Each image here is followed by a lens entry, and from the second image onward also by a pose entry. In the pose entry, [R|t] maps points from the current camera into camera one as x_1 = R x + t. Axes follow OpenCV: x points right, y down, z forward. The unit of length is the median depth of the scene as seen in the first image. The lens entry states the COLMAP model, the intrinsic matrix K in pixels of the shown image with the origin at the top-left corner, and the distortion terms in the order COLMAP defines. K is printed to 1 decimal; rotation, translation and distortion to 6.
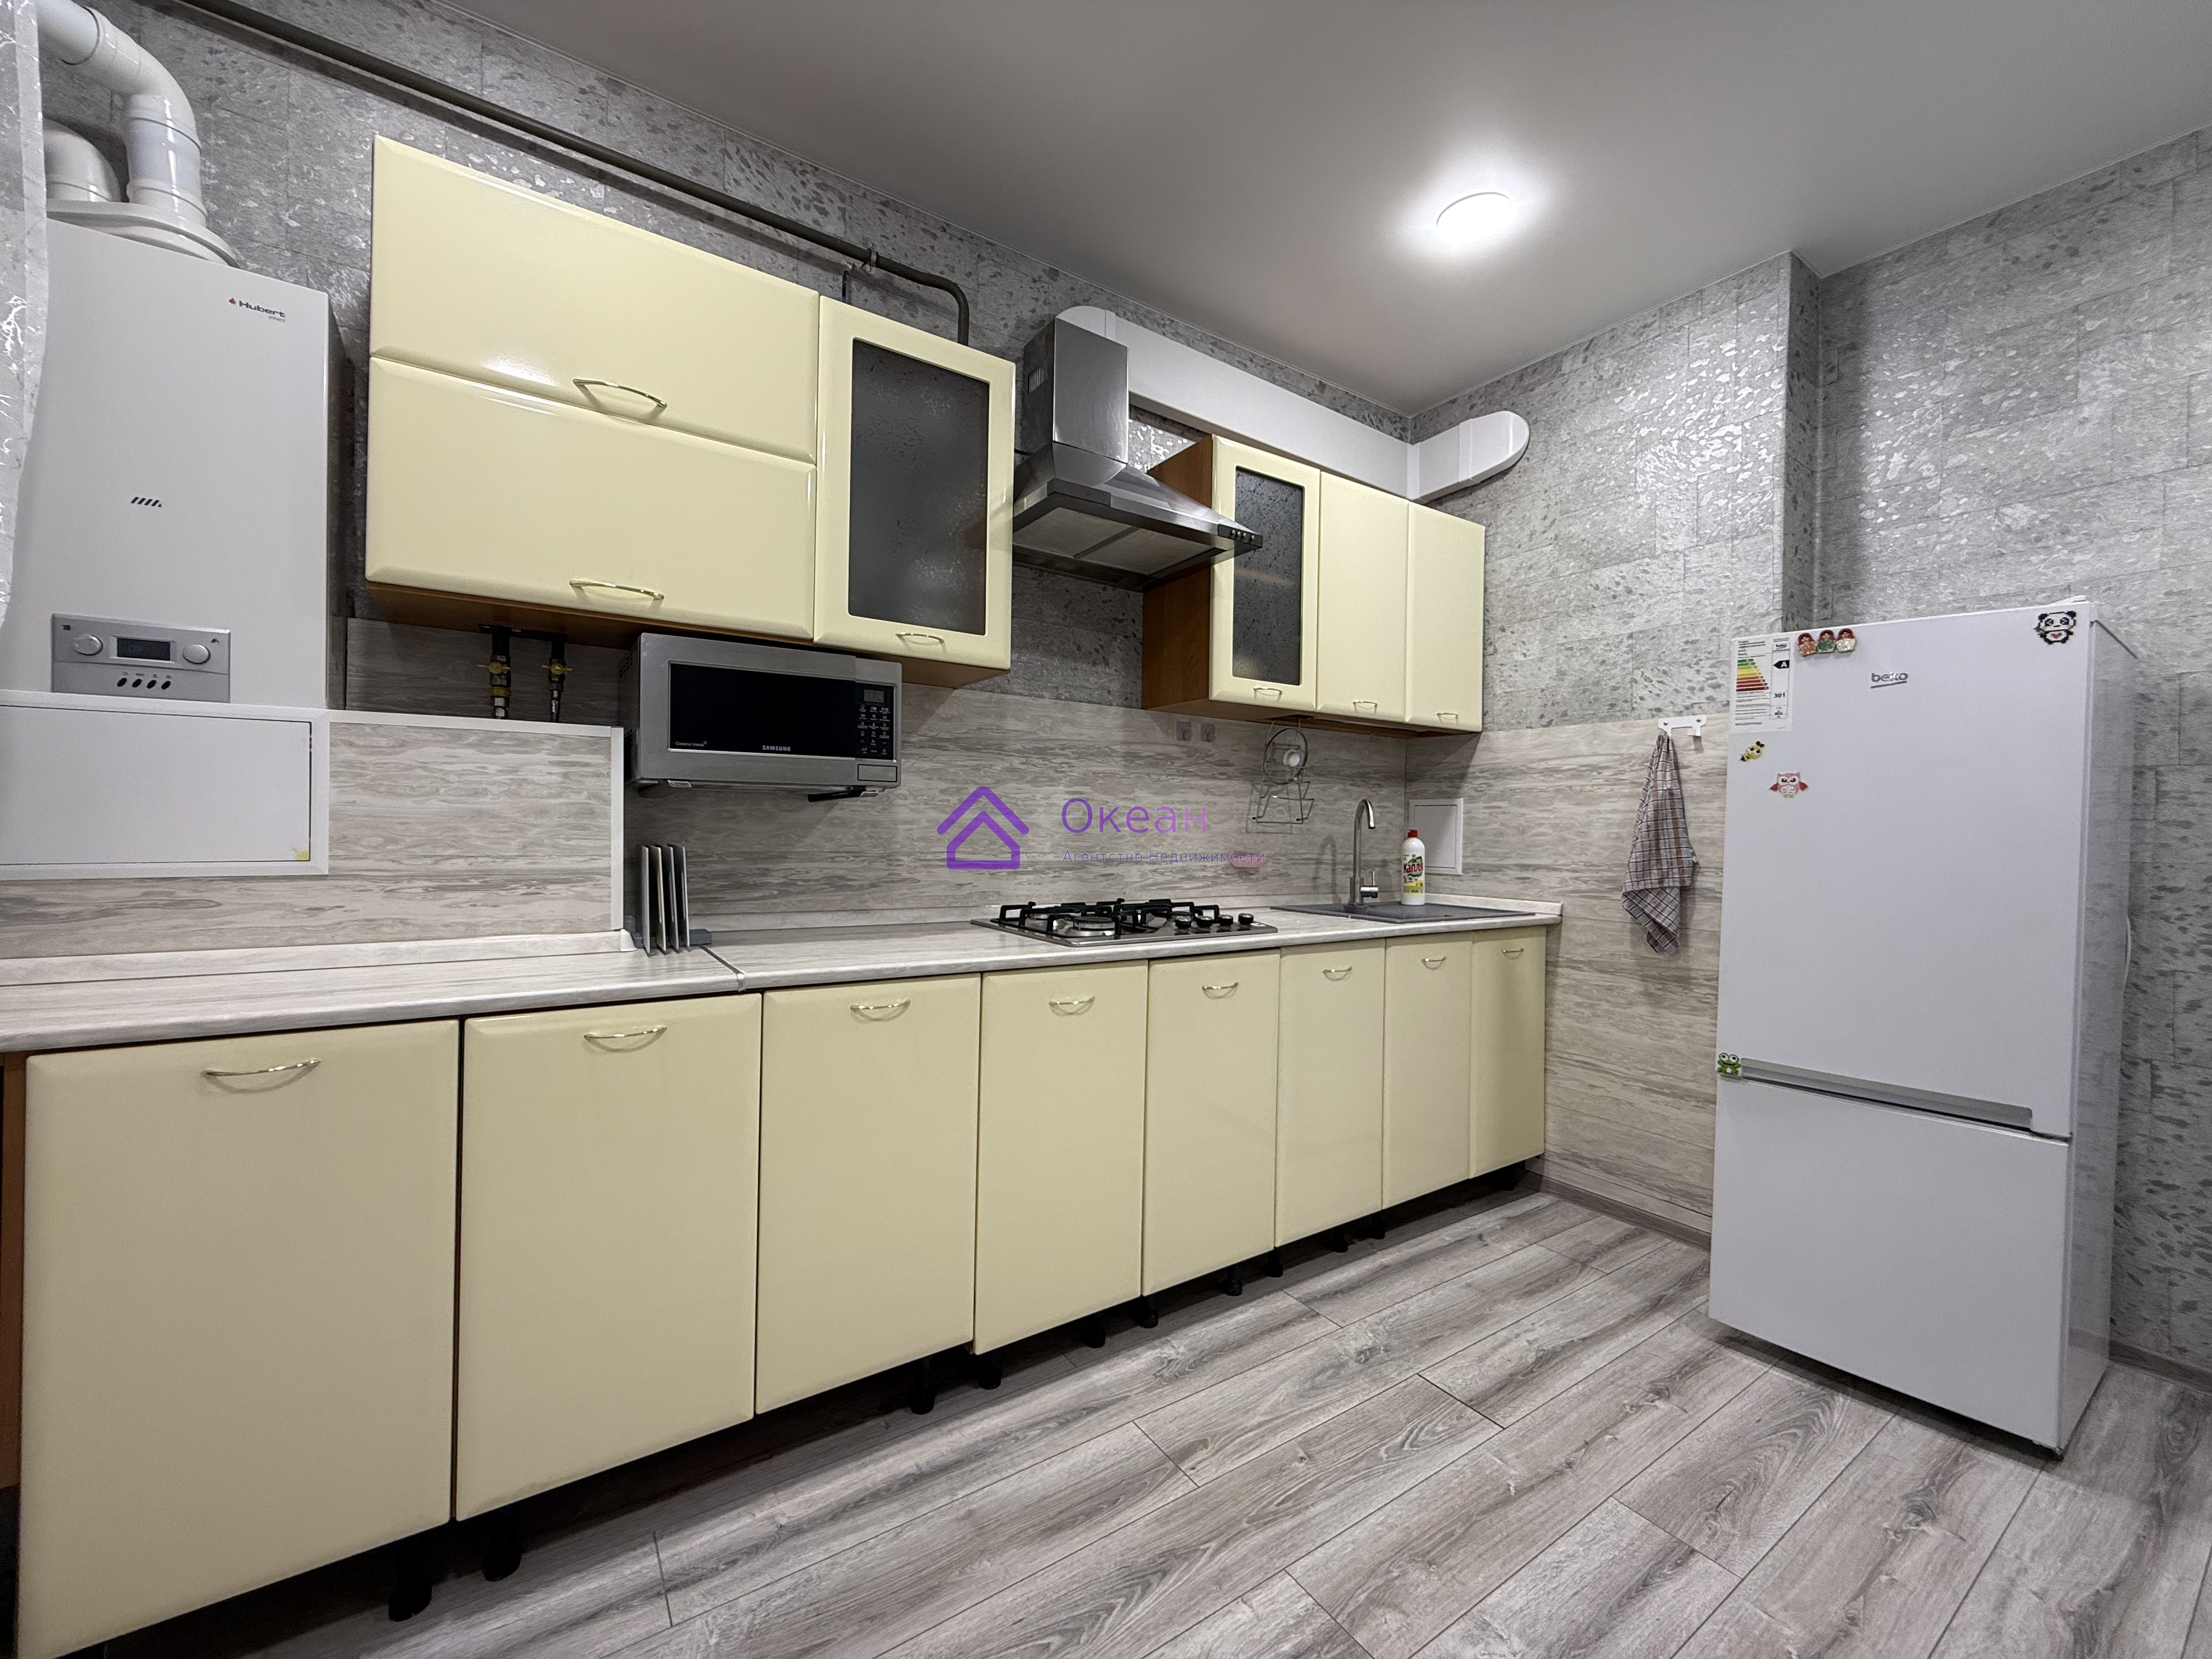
lens RADIAL K [[885.1, 0, 1098.2], [0, 885.1, 831.3], [0, 0, 1]] dist [0.003622, -0.000904]
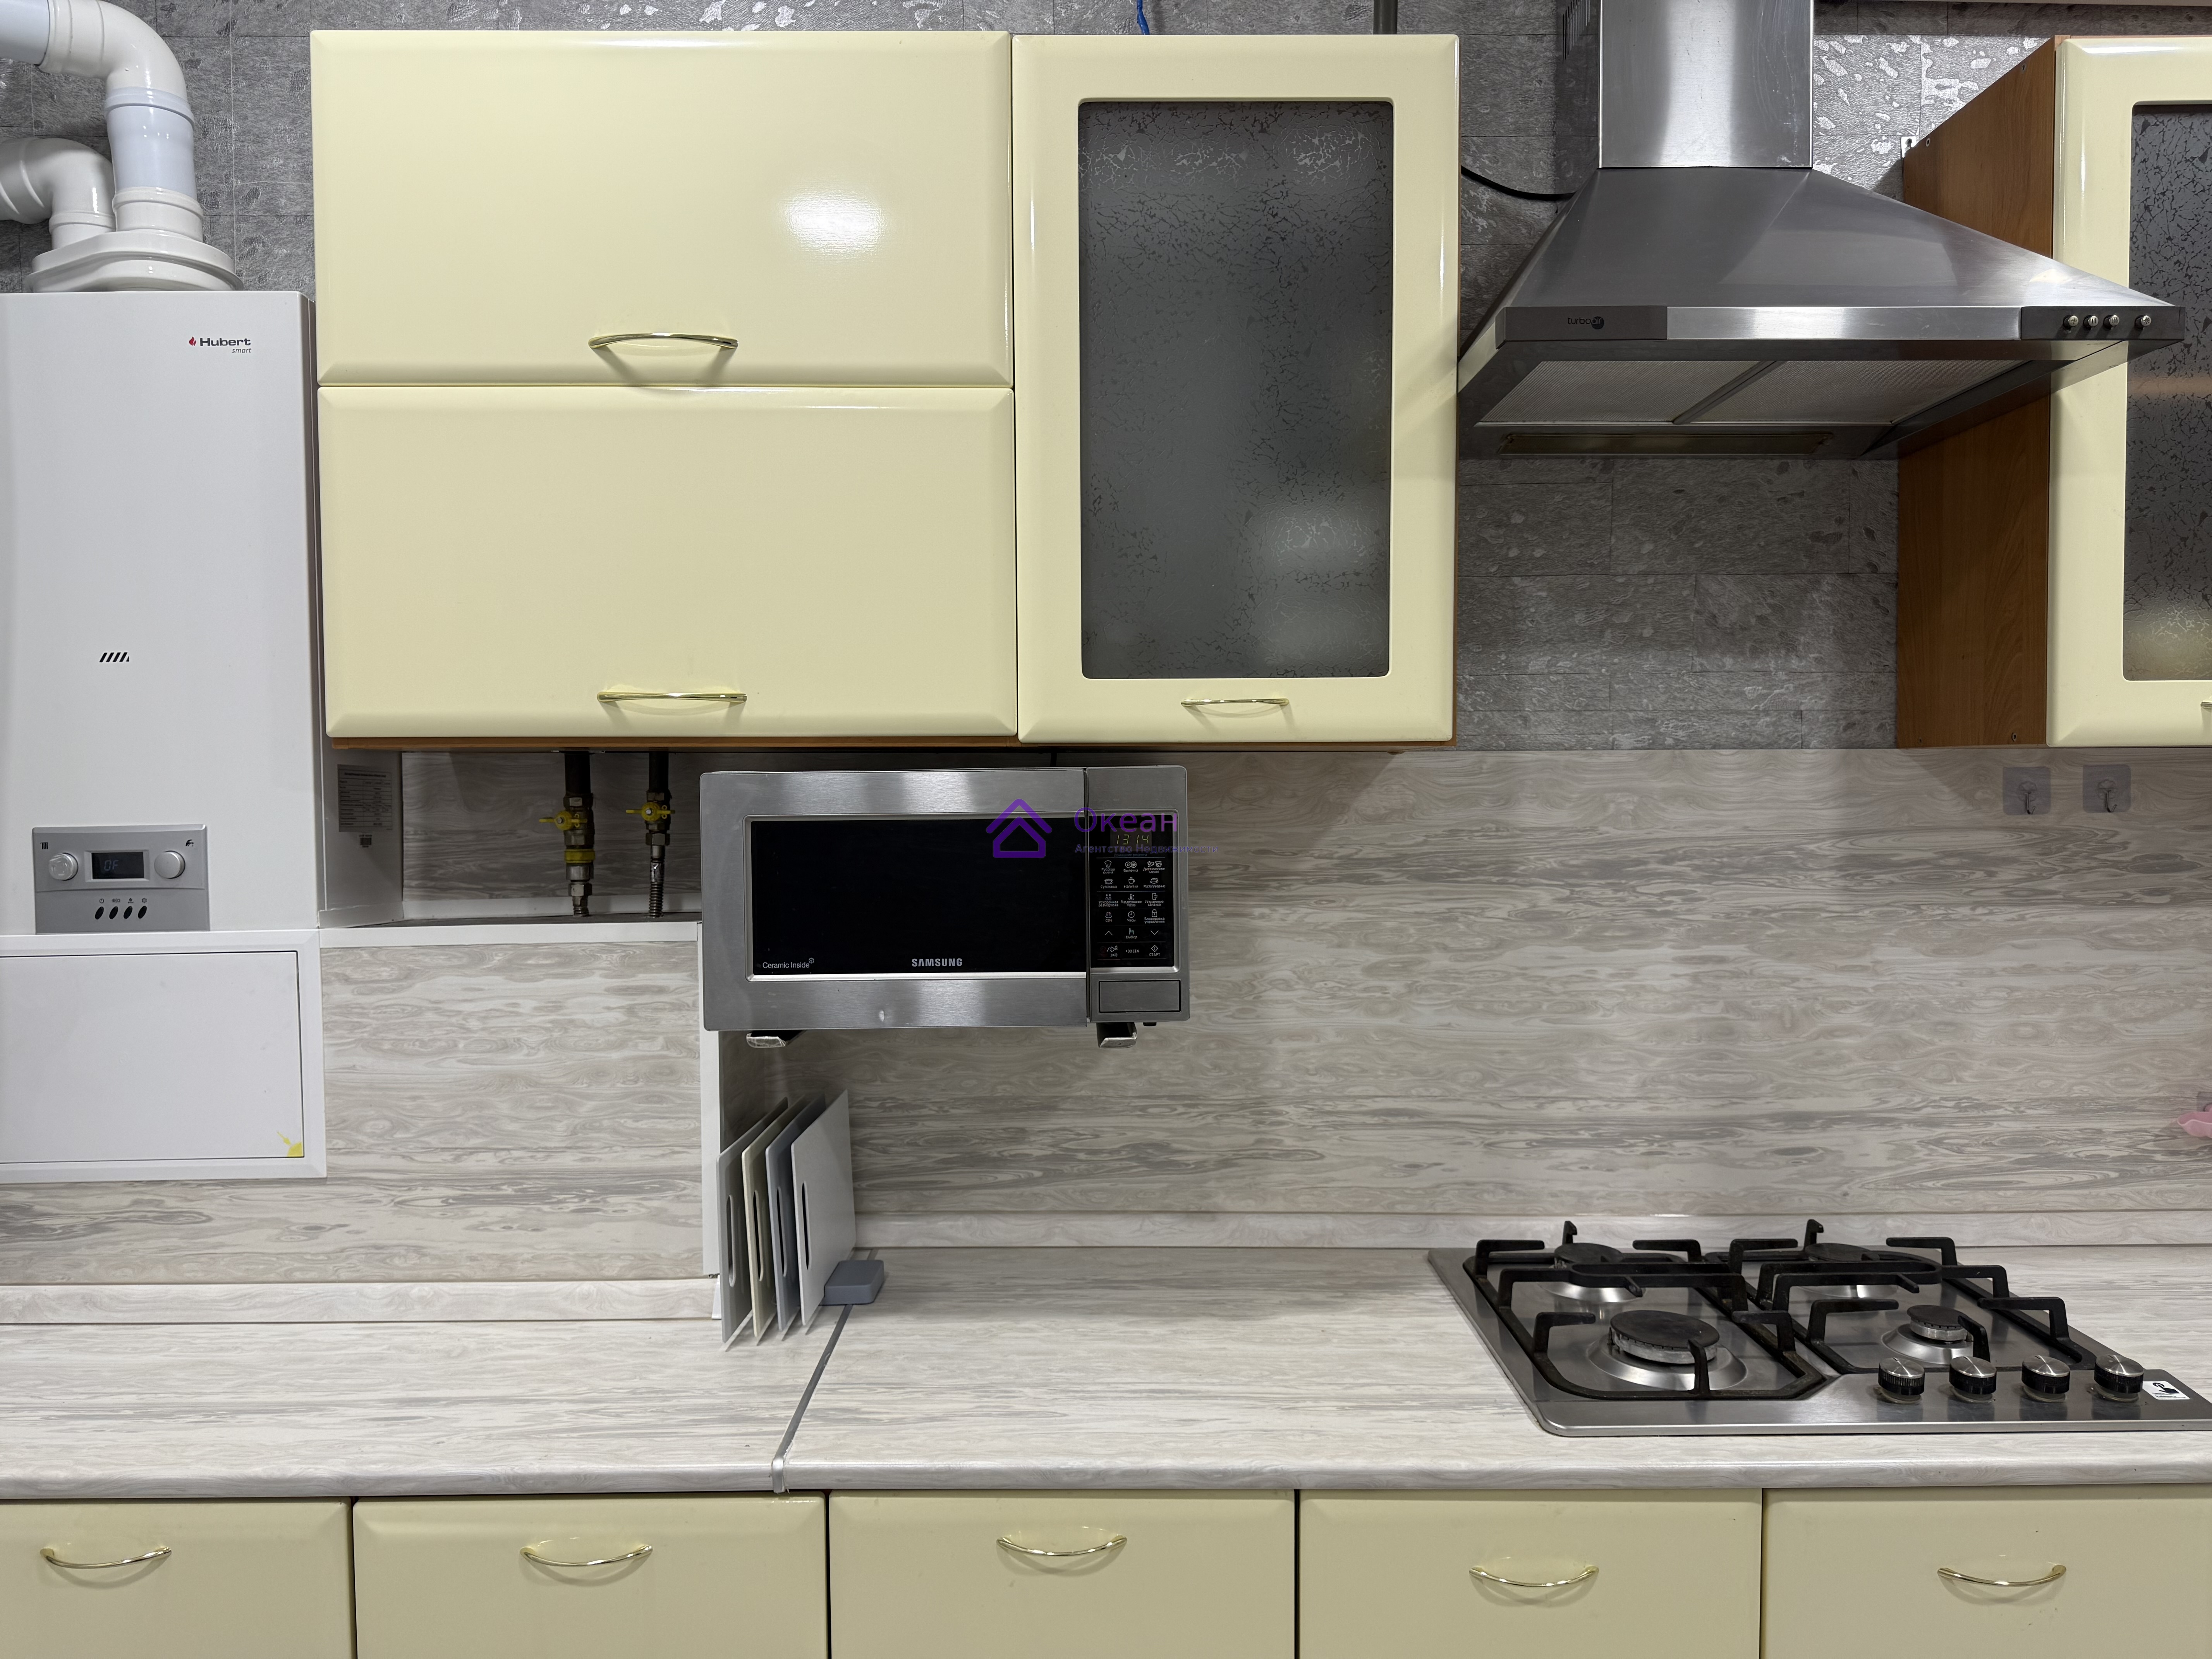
lens RADIAL K [[1553.6, 0, 1090.4], [0, 1553.6, 841.5], [0, 0, 1]] dist [0.052460, -0.066210]
pose [[0.831460, 0.002644, -0.555578, 0.224344], [0.020376, 0.999171, 0.035250, -0.200787], [0.555211, -0.040629, 0.830717, 0.304780]]
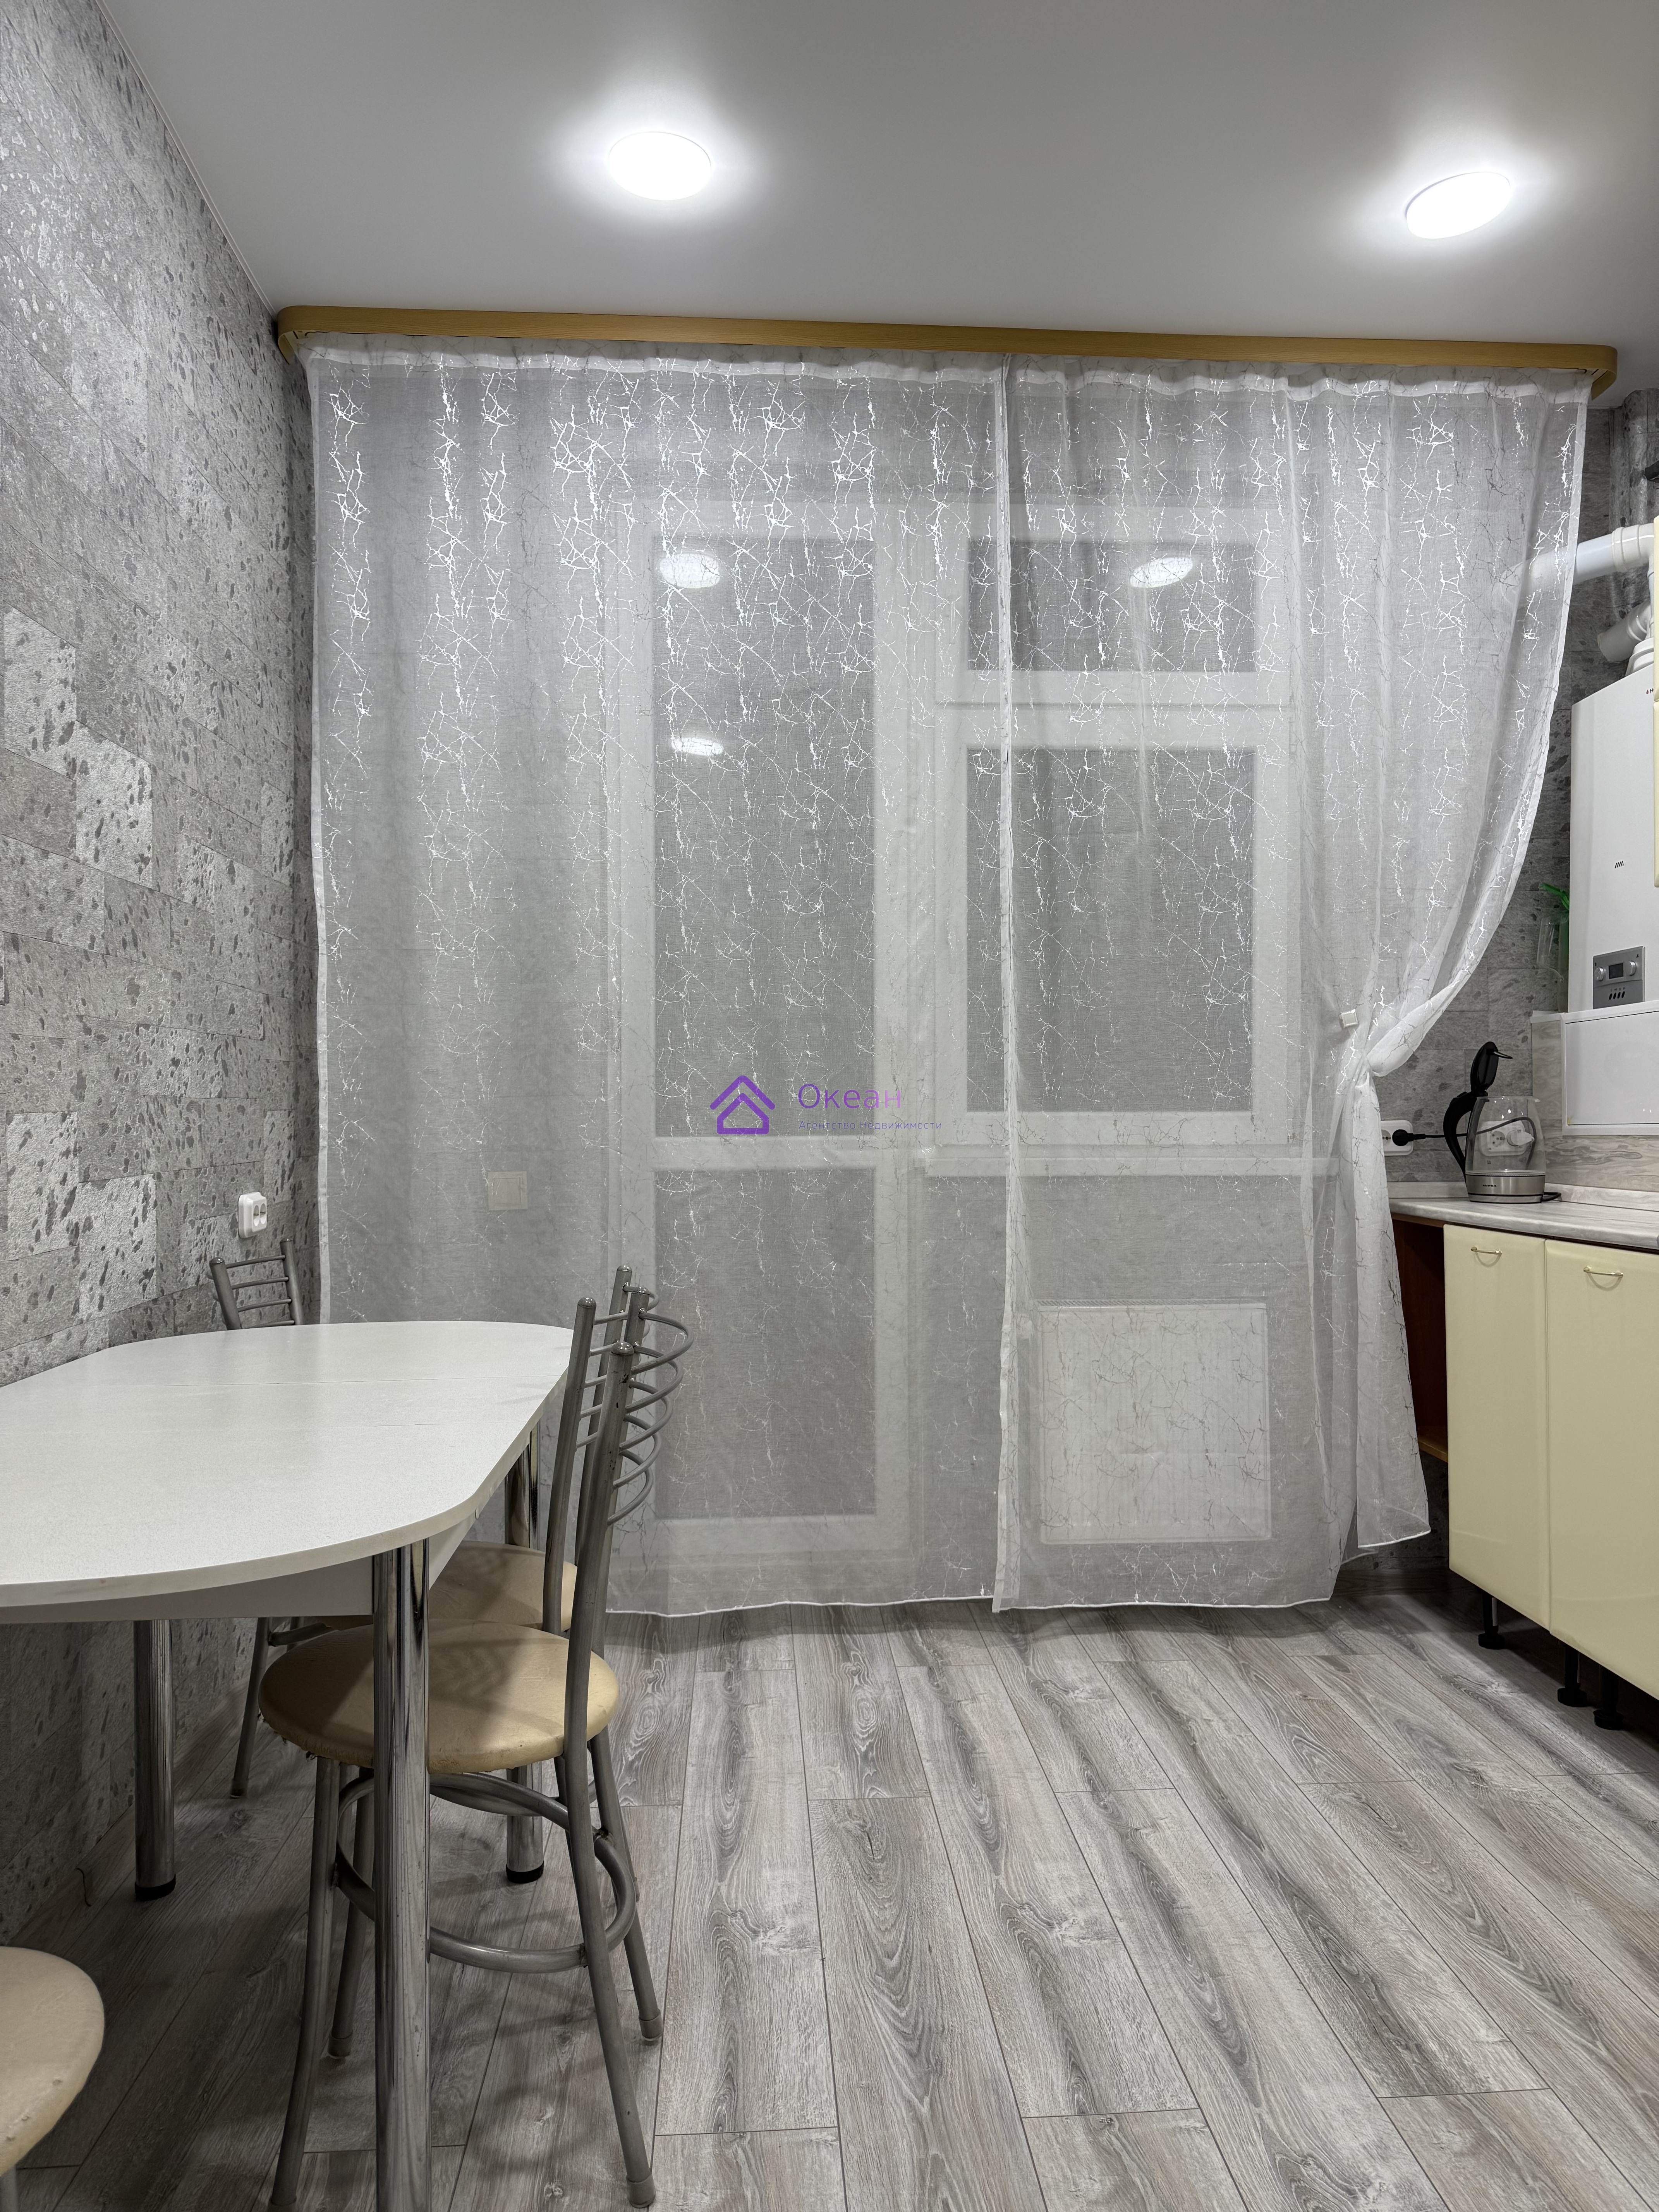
lens RADIAL K [[1553.6, 0, 829.4], [0, 1553.6, 1104.8], [0, 0, 1]] dist [0.052460, -0.066210]
pose [[-0.506509, -0.020480, -0.861992, 1.334312], [-0.009104, 0.999789, -0.018405, 0.048489], [0.862187, -0.001475, -0.506588, 0.937627]]
